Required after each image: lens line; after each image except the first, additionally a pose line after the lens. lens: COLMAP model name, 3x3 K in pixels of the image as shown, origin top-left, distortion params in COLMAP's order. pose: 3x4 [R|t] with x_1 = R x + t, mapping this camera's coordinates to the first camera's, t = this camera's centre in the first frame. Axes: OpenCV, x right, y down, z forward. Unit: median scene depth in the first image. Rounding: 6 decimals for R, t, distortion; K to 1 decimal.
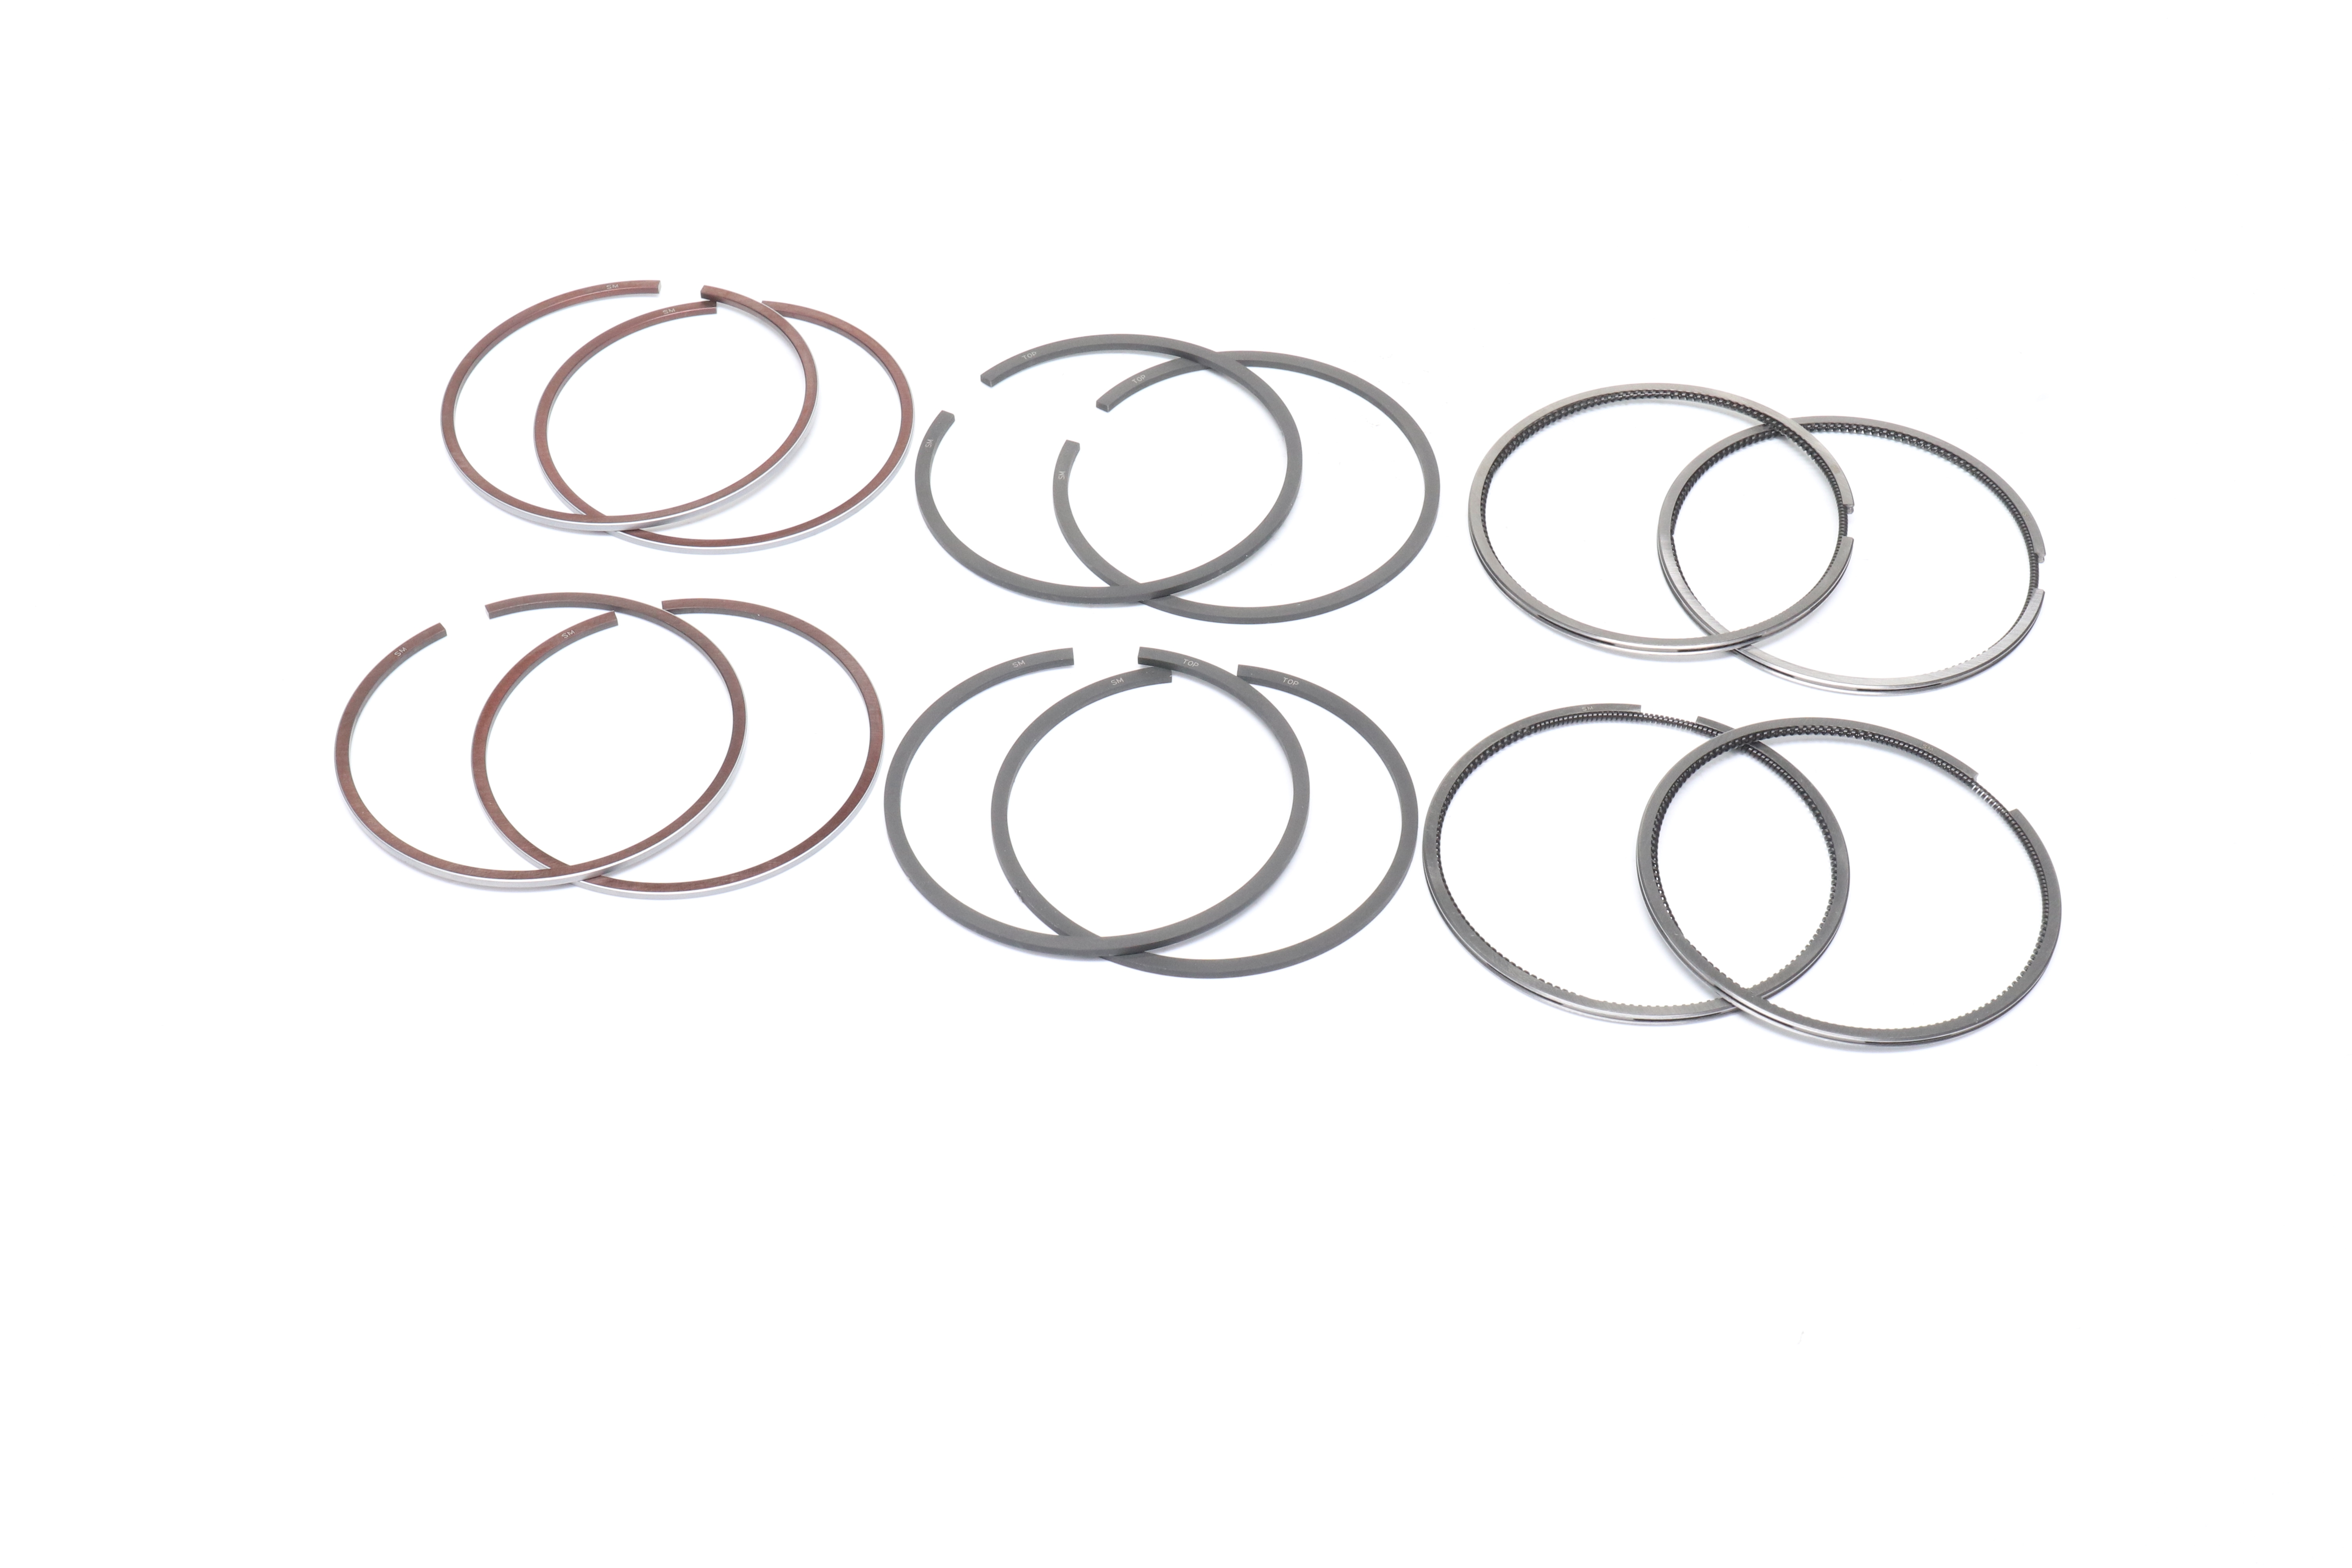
lens RADIAL K [[4036.8, 0, 1176.0], [0, 4036.8, 784.0], [0, 0, 1]] dist [-0.023980, -0.006462]
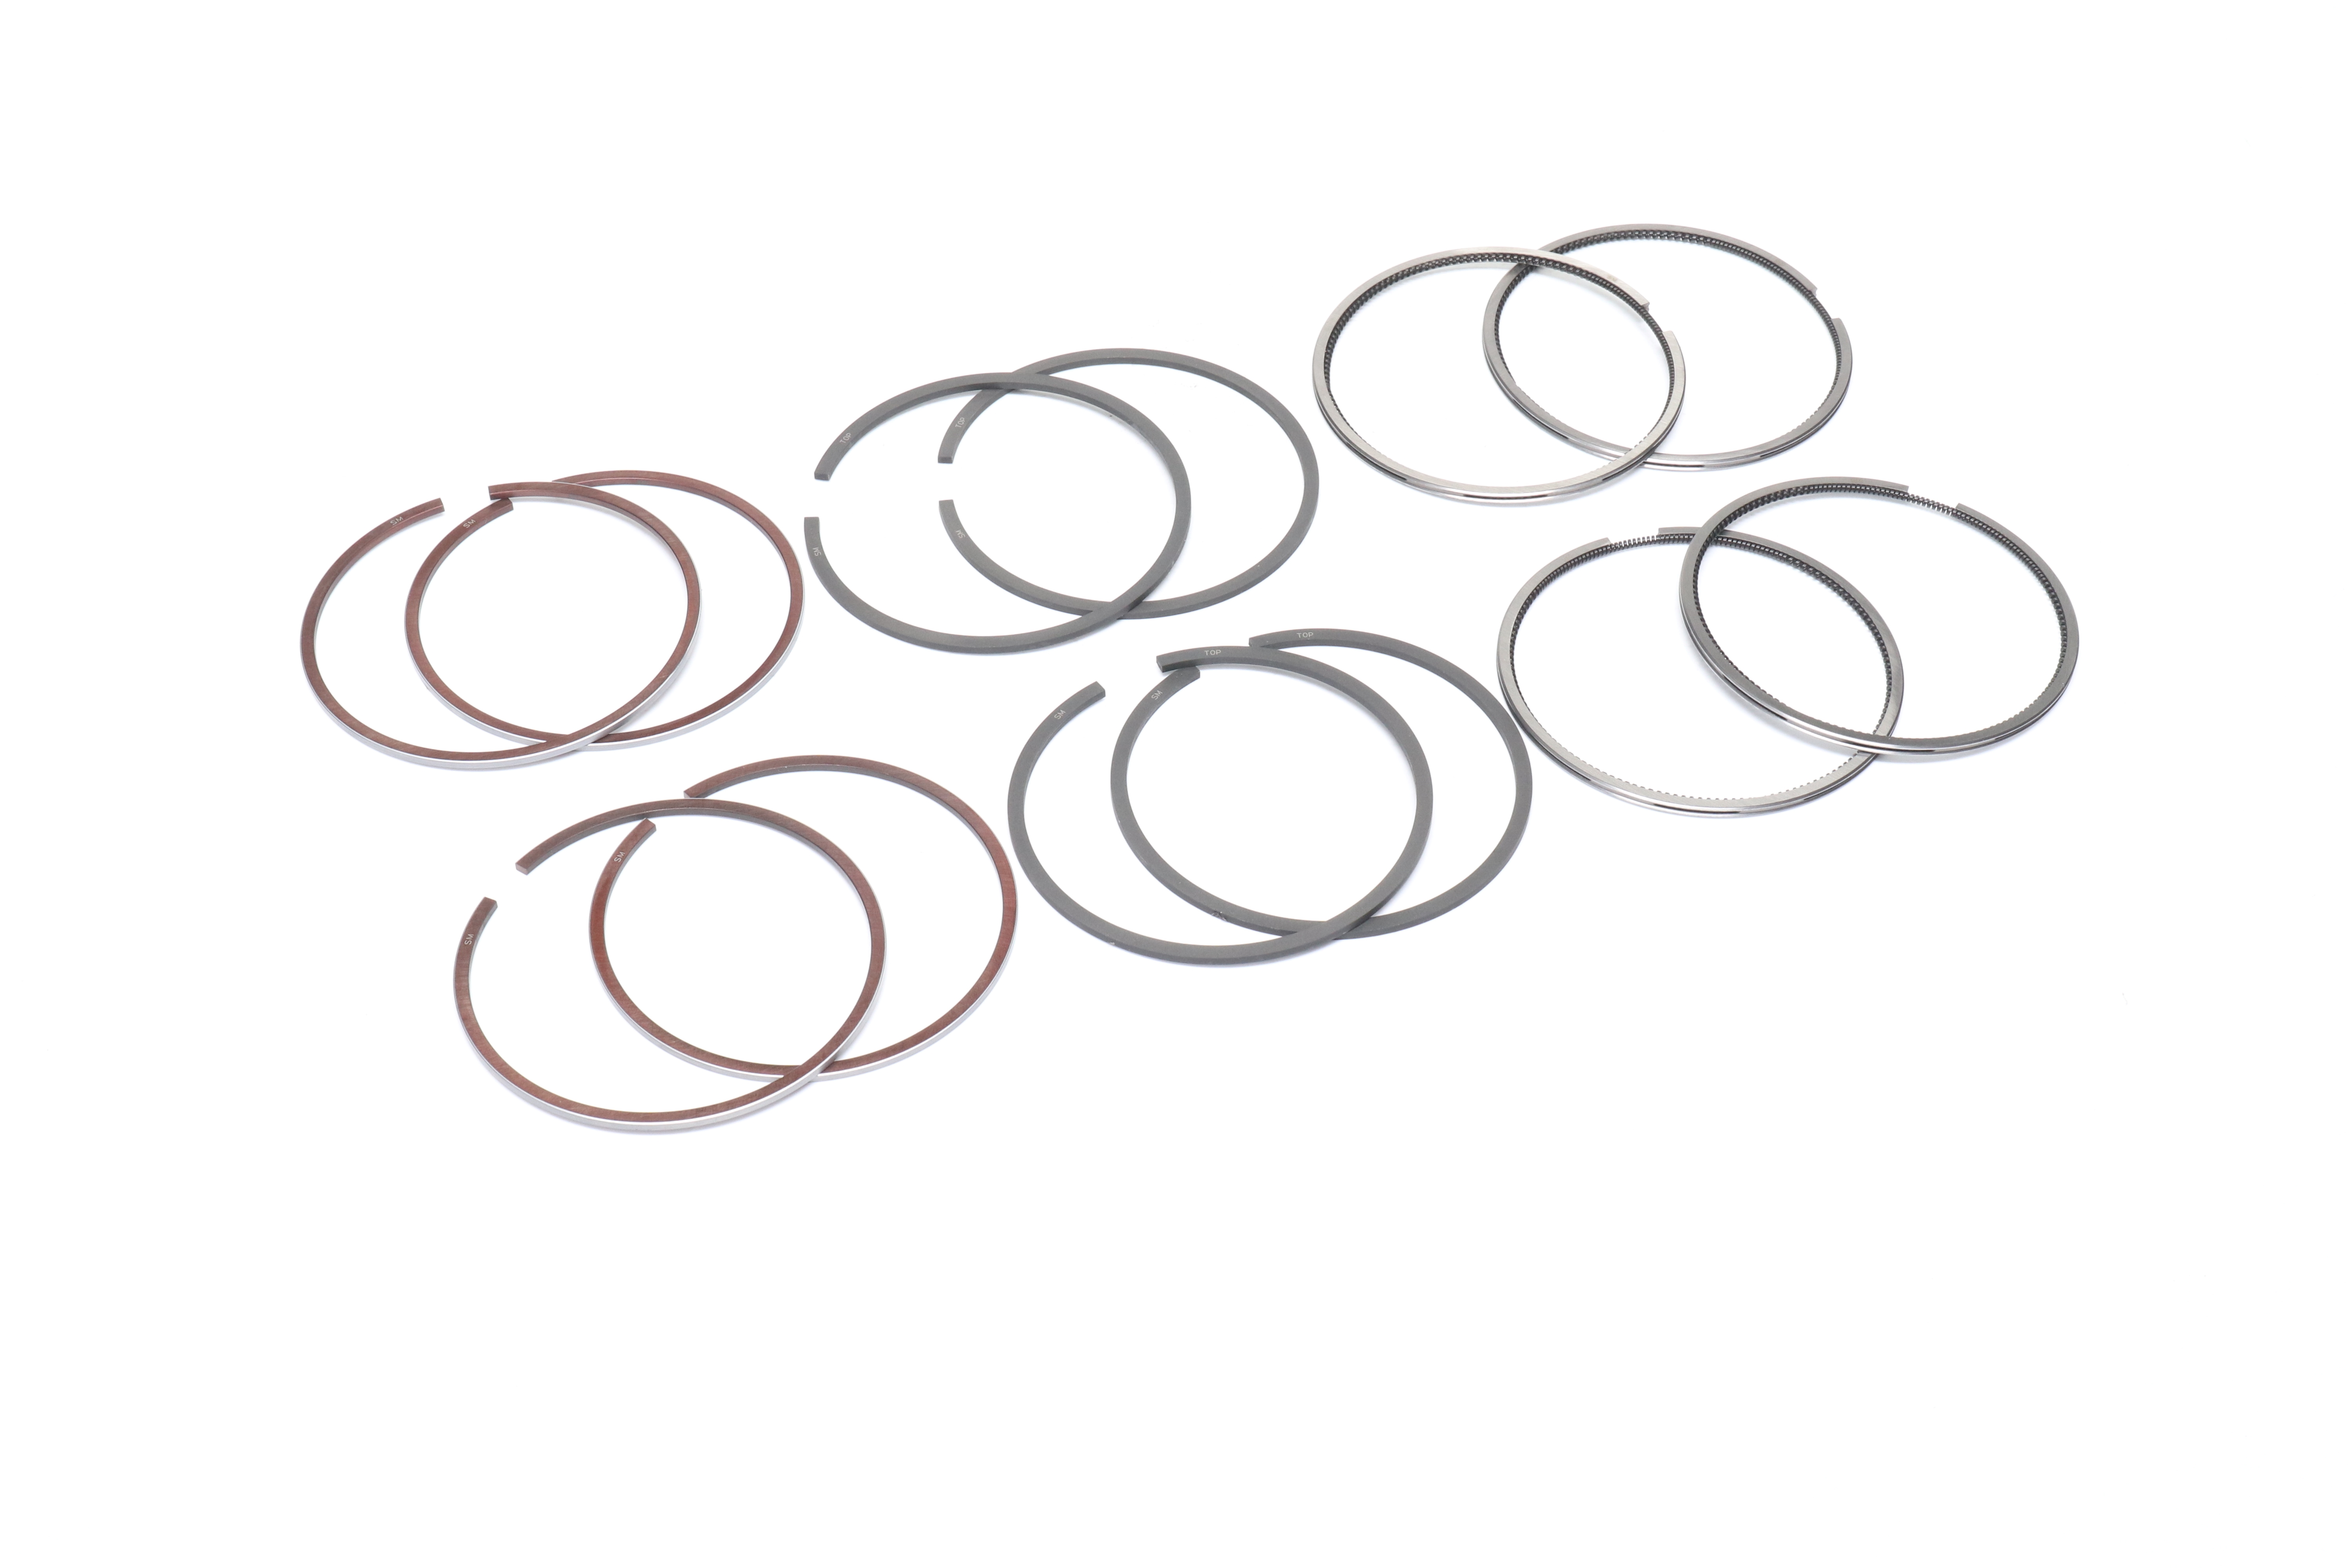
lens RADIAL K [[4036.8, 0, 1176.0], [0, 4036.8, 784.0], [0, 0, 1]] dist [-0.023980, -0.006462]
pose [[0.867495, -0.361660, 0.341547, -0.354963], [0.359265, 0.930400, 0.072692, -0.074902], [-0.344065, 0.059646, 0.937049, 0.059760]]
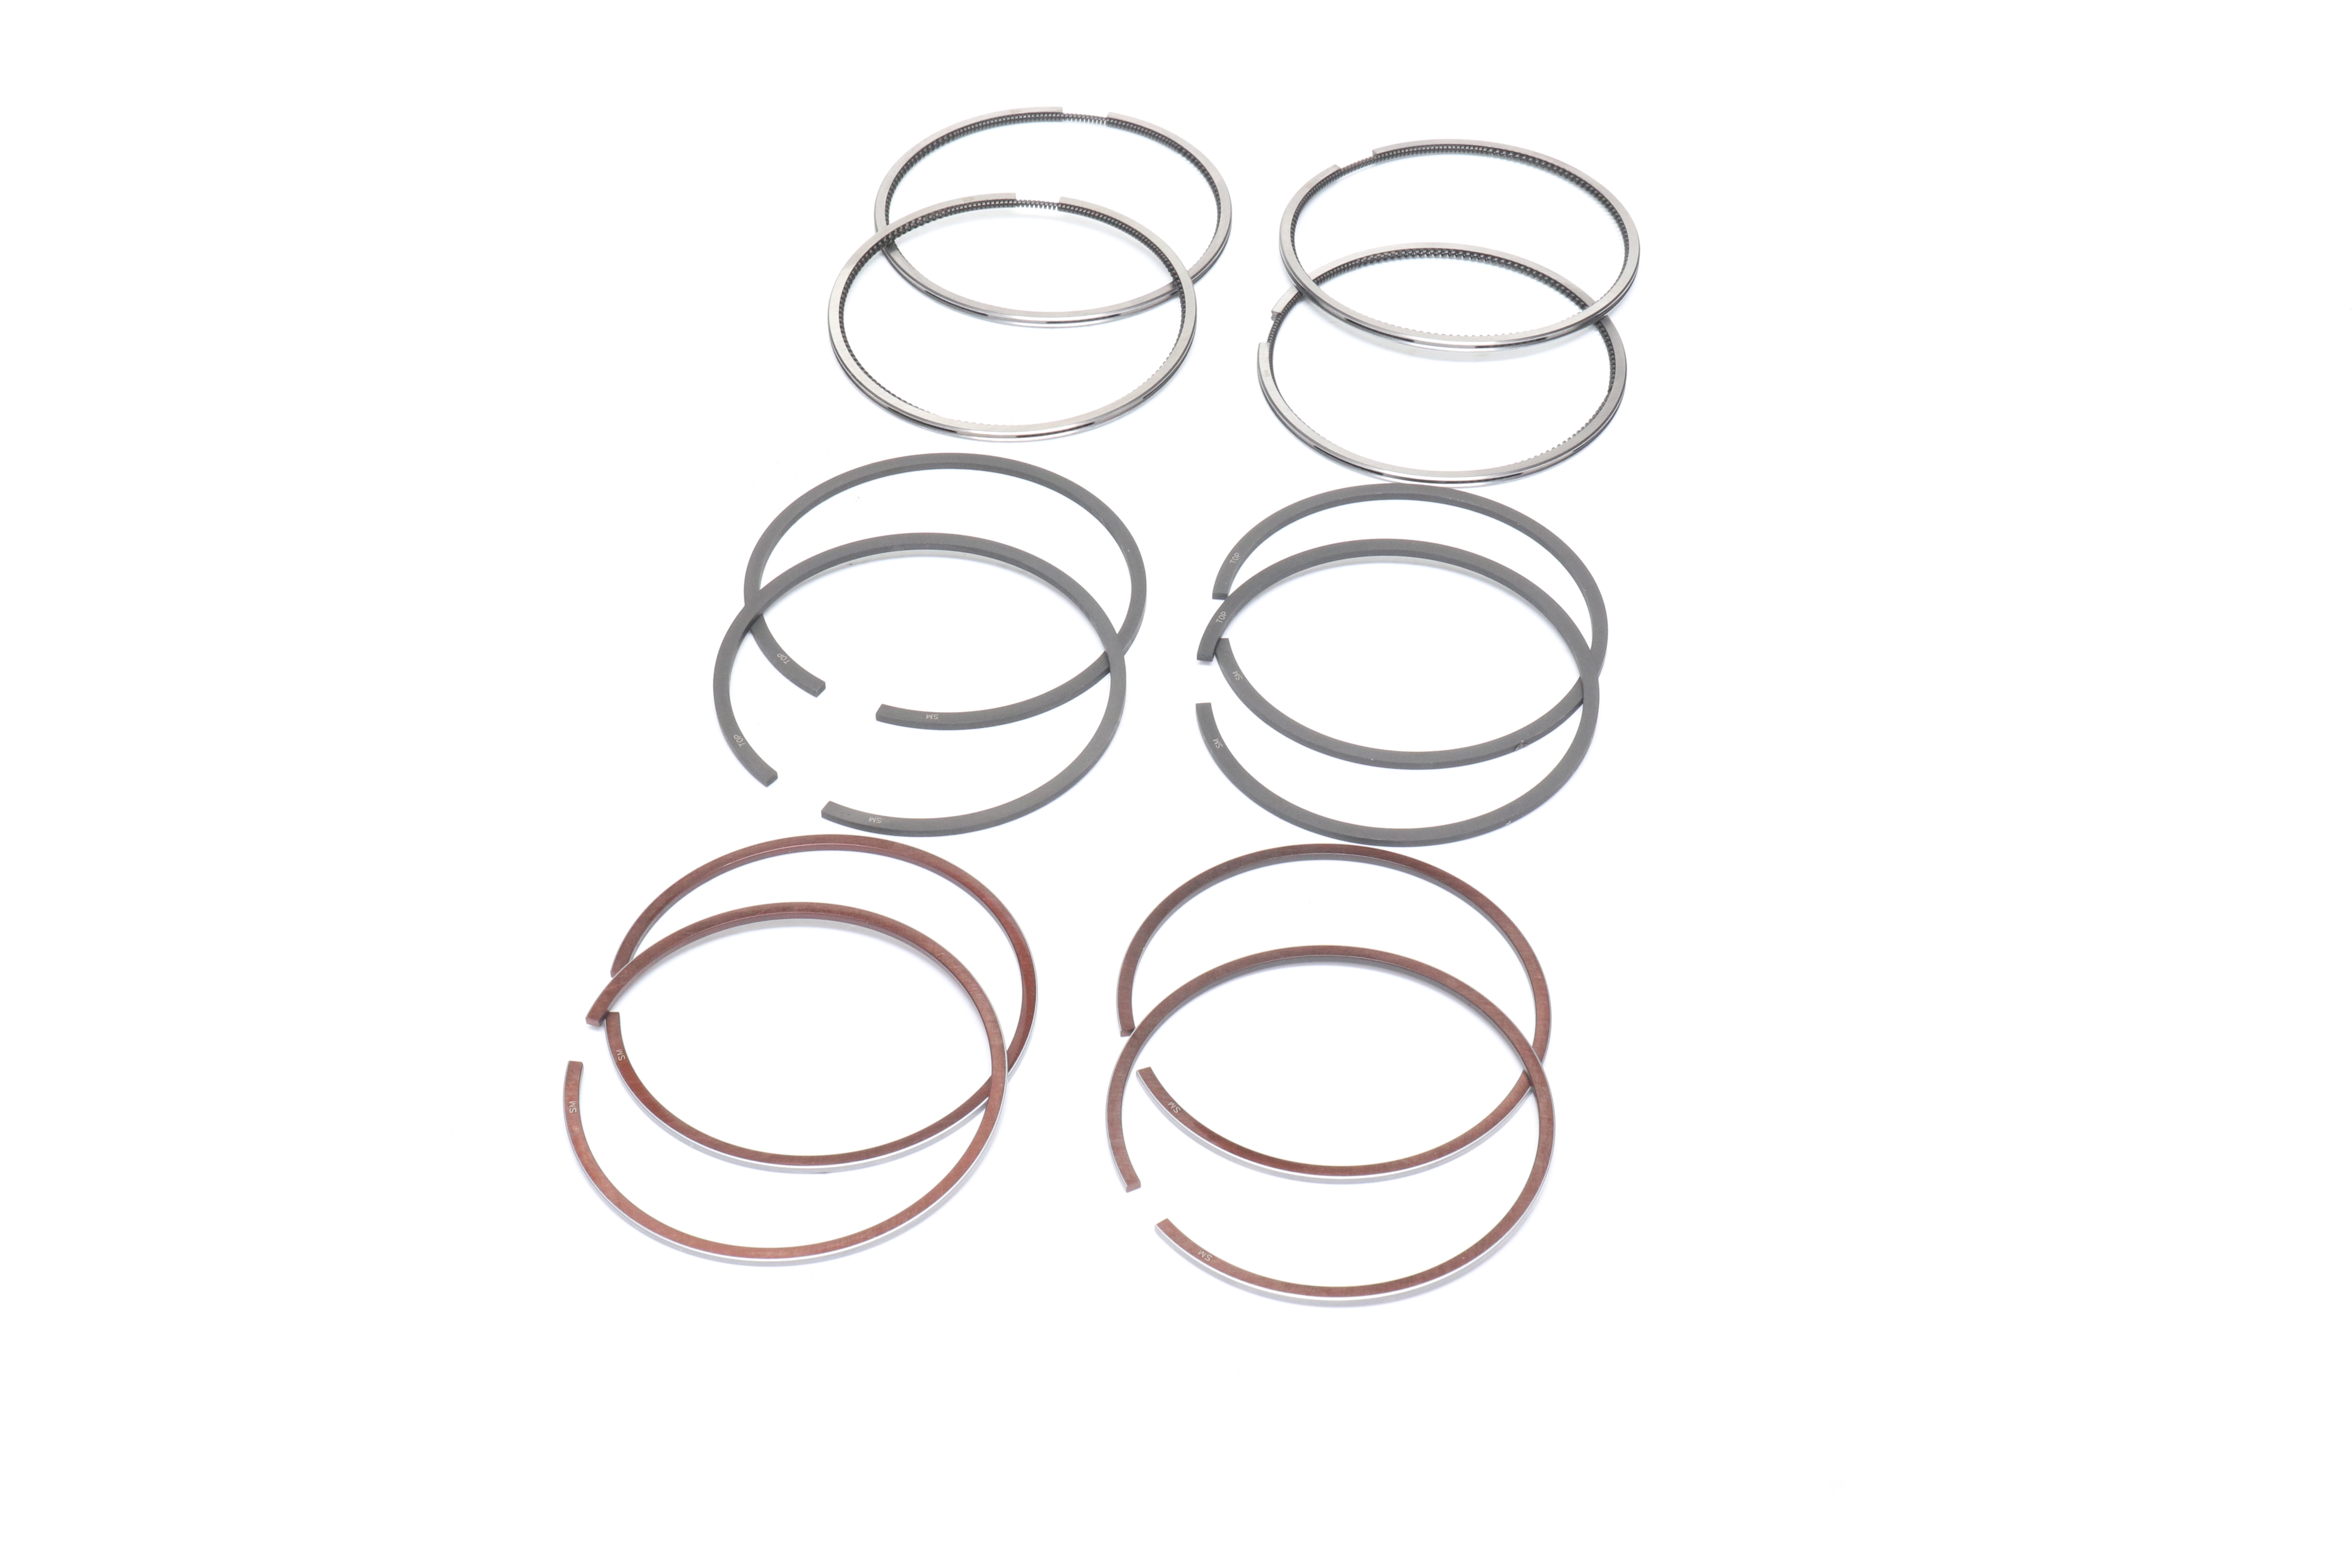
lens RADIAL K [[4036.8, 0, 1176.0], [0, 4036.8, 784.0], [0, 0, 1]] dist [-0.023980, -0.006462]
pose [[-0.018396, -0.711933, 0.702006, -0.729523], [0.712248, 0.483424, 0.508925, -0.527263], [-0.701687, 0.509364, 0.498180, 0.513527]]
